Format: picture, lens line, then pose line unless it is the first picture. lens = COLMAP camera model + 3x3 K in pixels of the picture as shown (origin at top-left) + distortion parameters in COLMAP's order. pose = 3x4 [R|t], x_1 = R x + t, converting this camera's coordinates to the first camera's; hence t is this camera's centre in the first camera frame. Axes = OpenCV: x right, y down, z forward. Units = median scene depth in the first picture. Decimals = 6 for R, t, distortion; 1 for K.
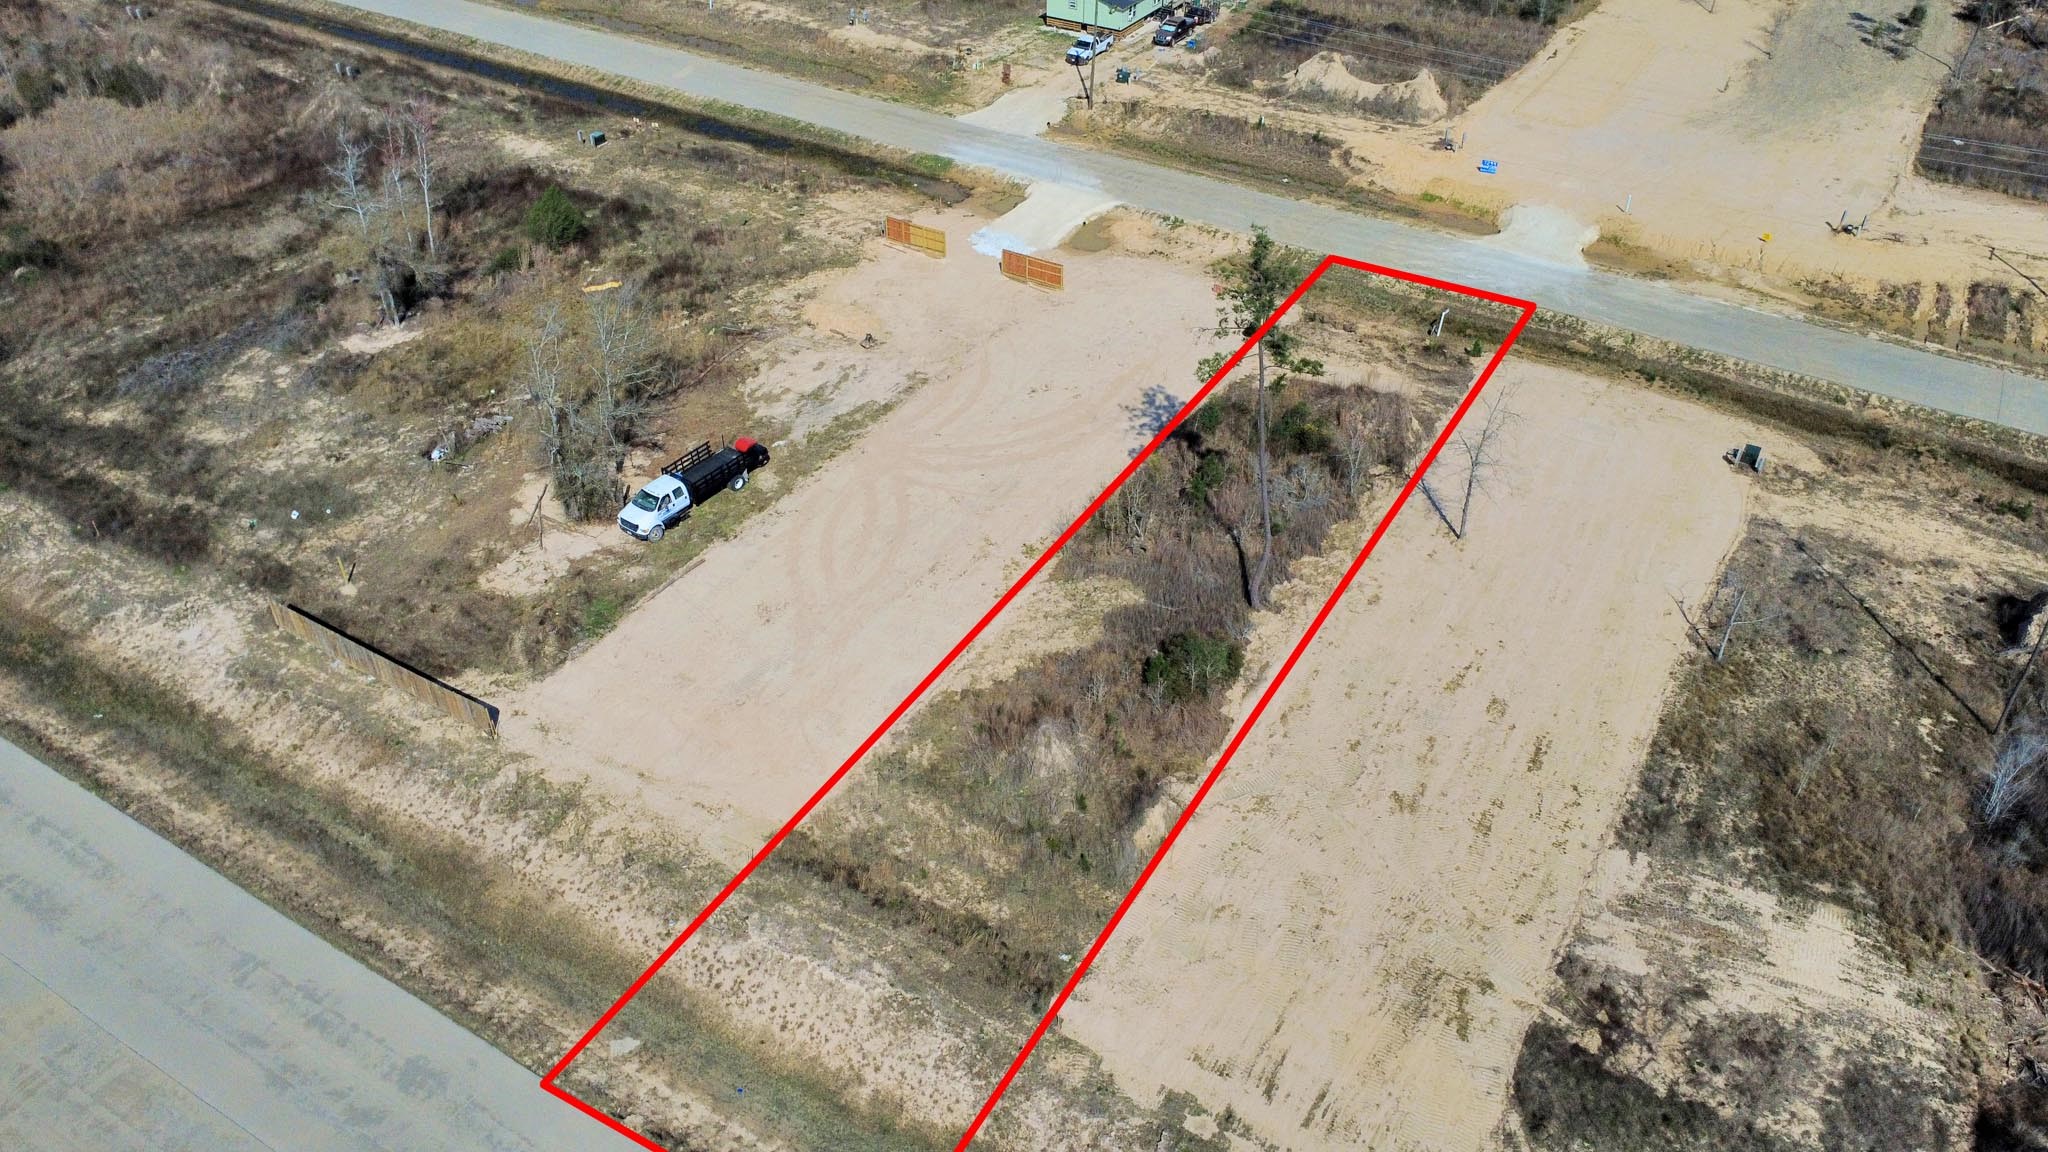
lens RADIAL K [[1527.7, 0, 1022.3], [0, 1527.7, 567.5], [0, 0, 1]] dist [0.005799, -0.001669]
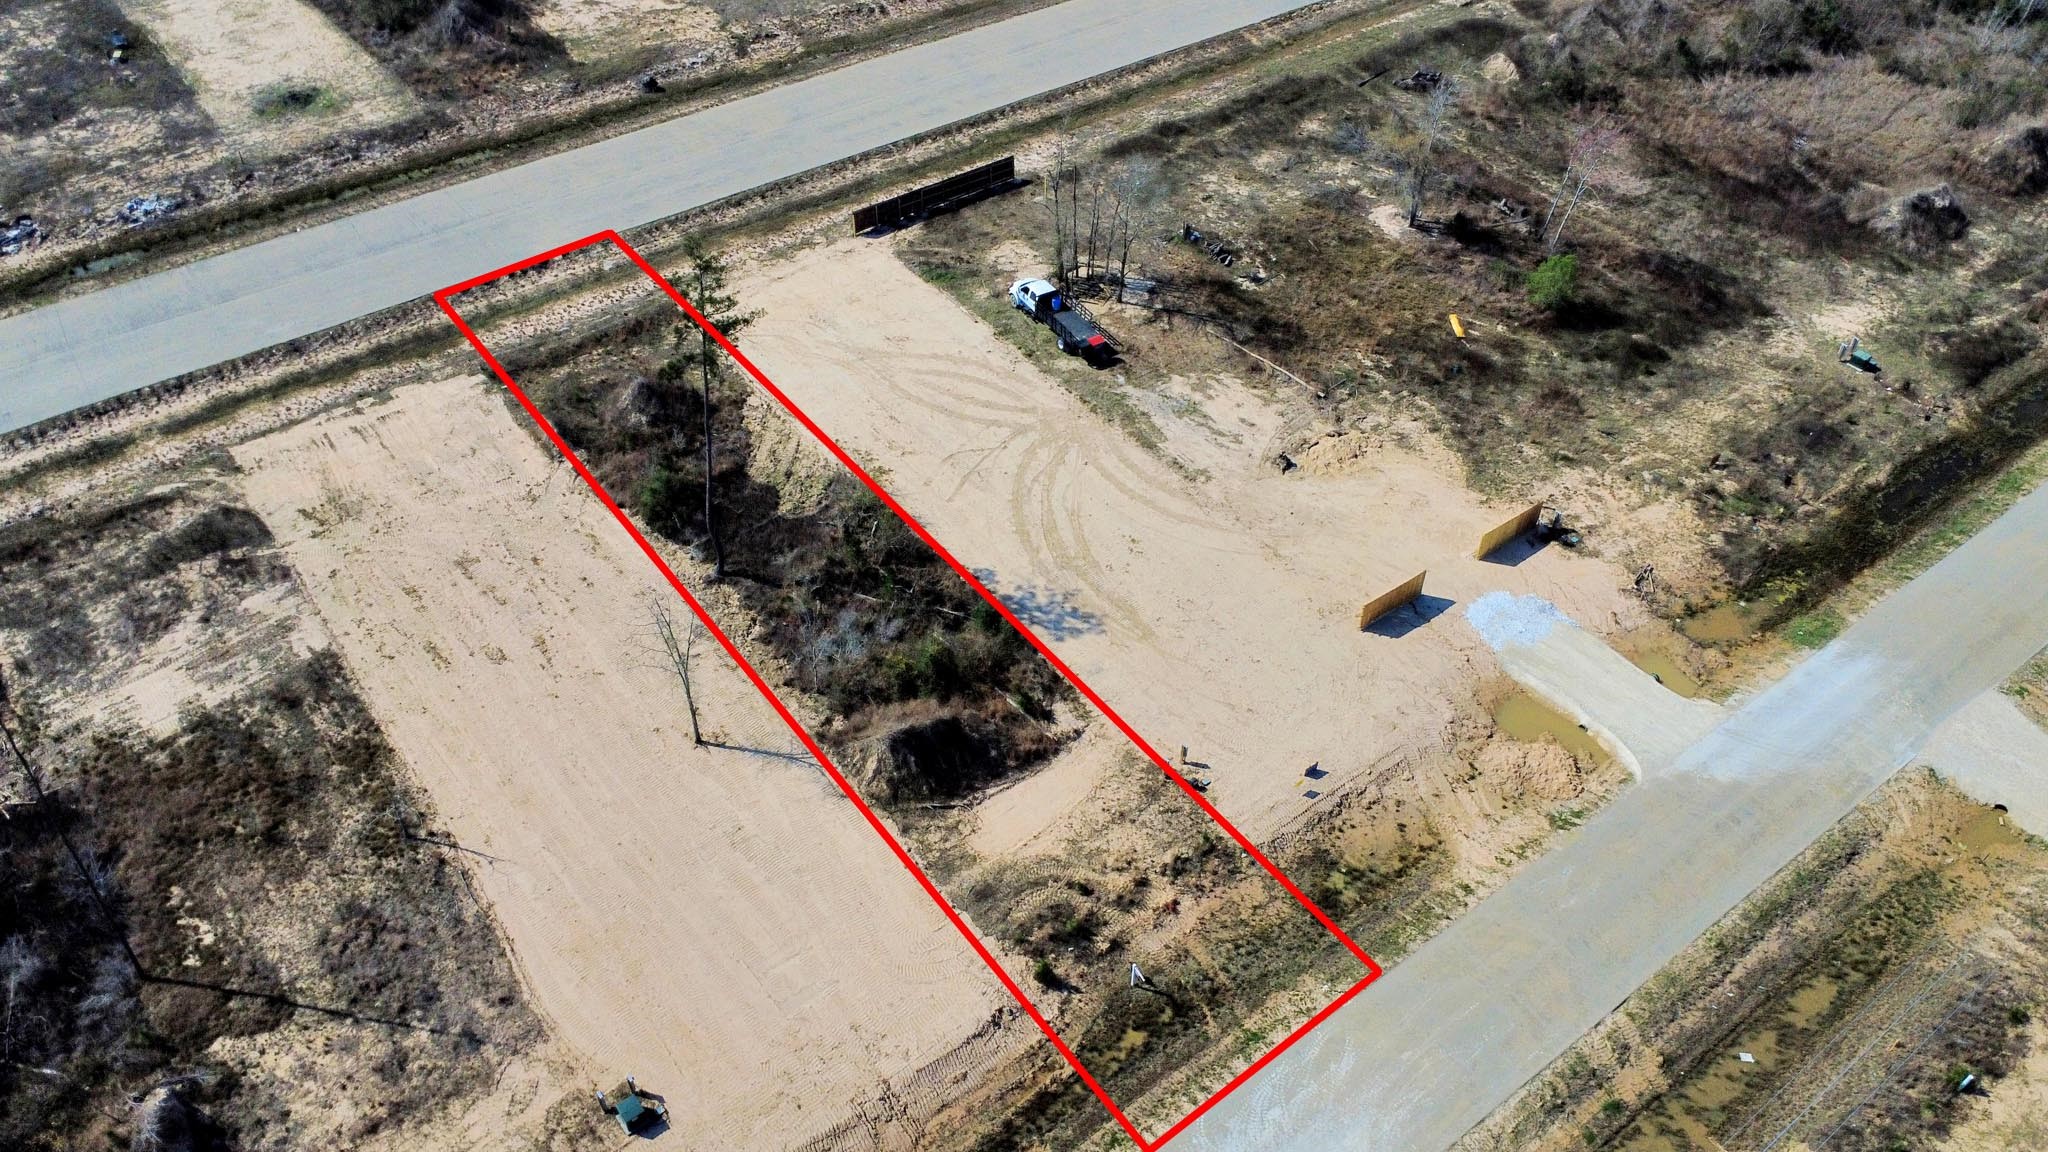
lens RADIAL K [[1527.7, 0, 1022.3], [0, 1527.7, 567.5], [0, 0, 1]] dist [0.005799, -0.001669]
pose [[-0.371934, 0.620489, -0.690404, 0.823098], [-0.573076, 0.431611, 0.696631, -0.861146], [0.730239, 0.654755, 0.195057, 0.925991]]
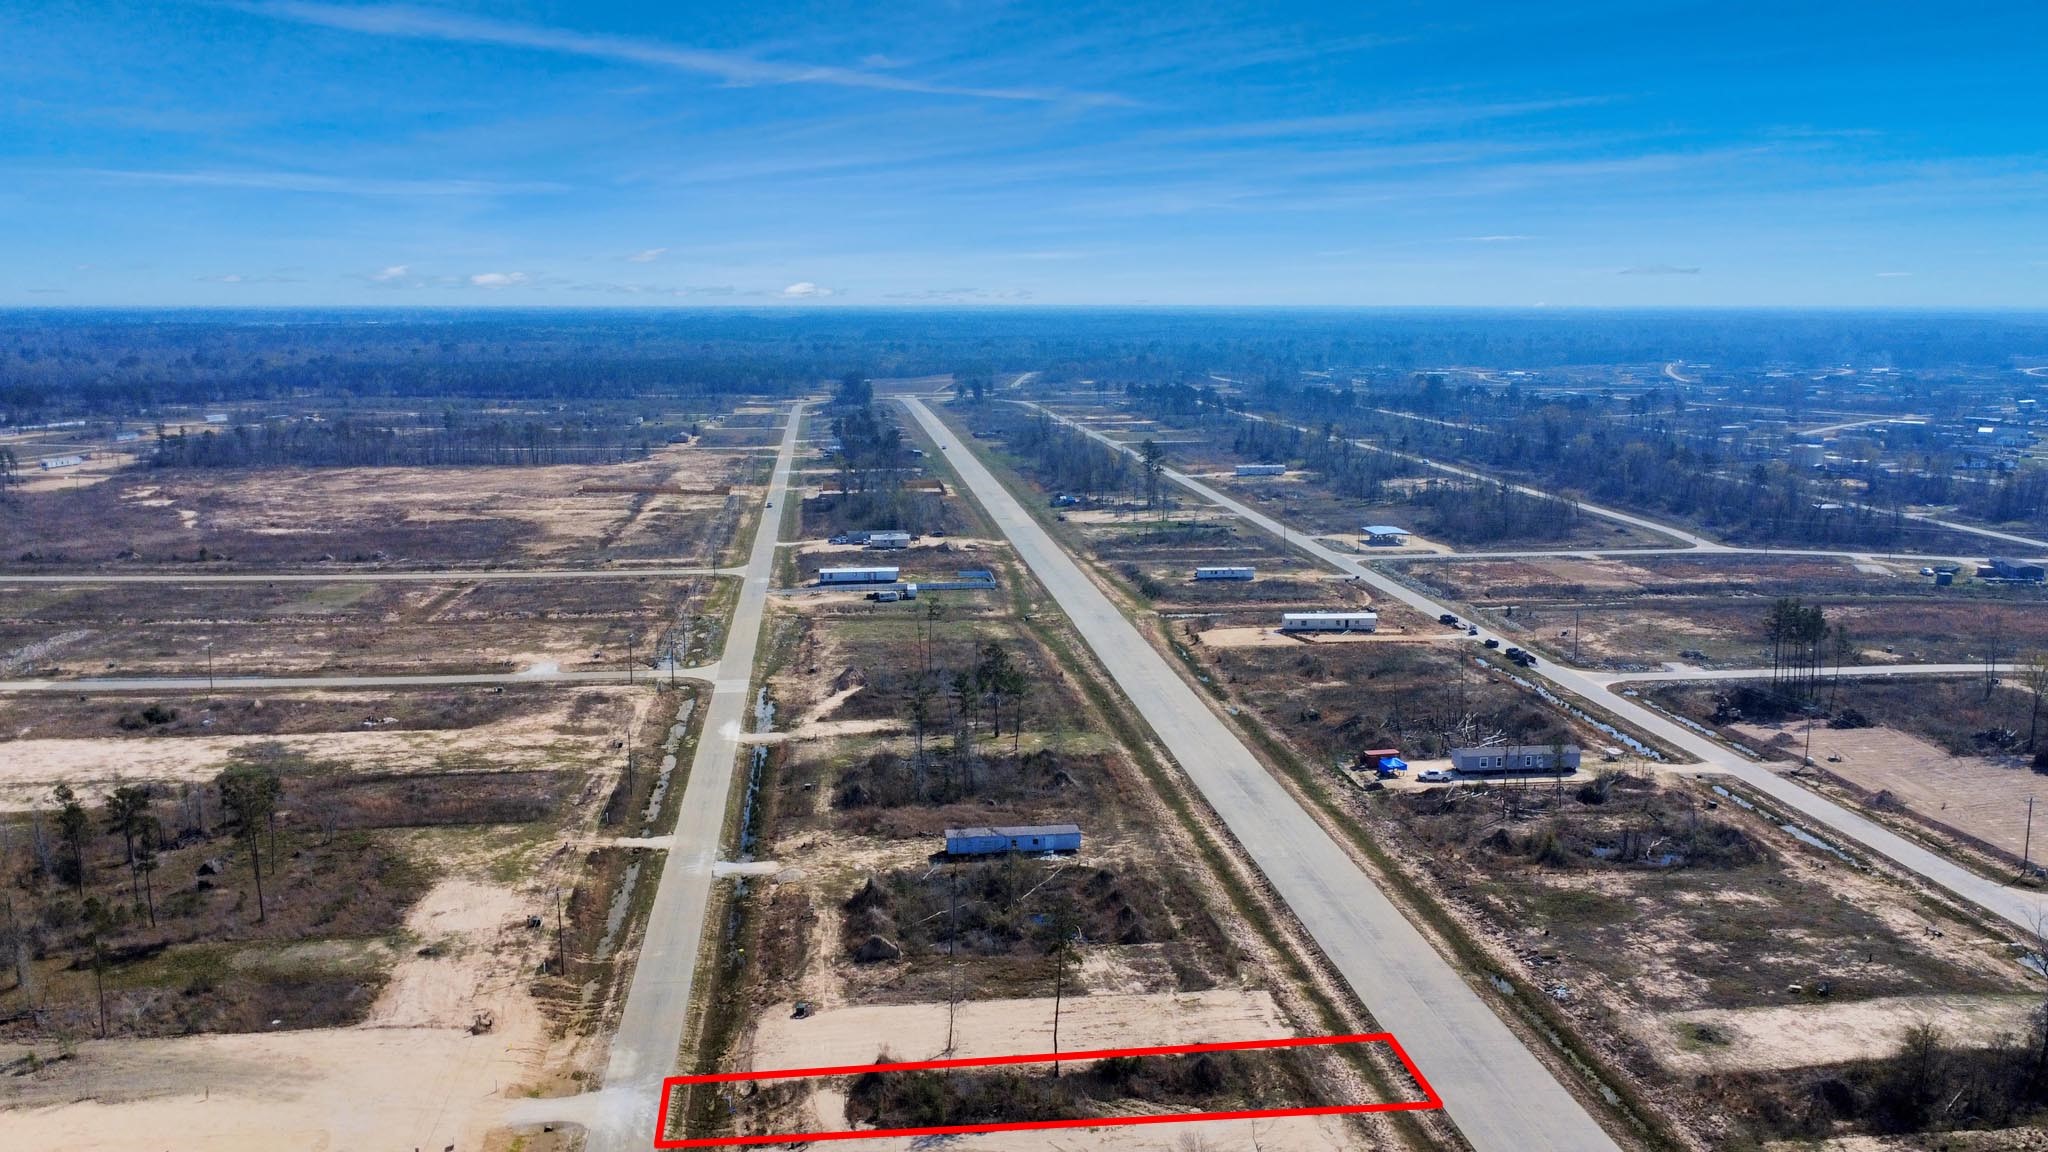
lens RADIAL K [[1663.5, 0, 1024.7], [0, 1663.5, 536.5], [0, 0, 1]] dist [0.005404, 0.003717]
pose [[-0.618033, -0.115992, 0.777548, -1.477546], [0.478347, 0.729410, 0.489024, -1.615968], [-0.623874, 0.674171, -0.395315, 1.405272]]
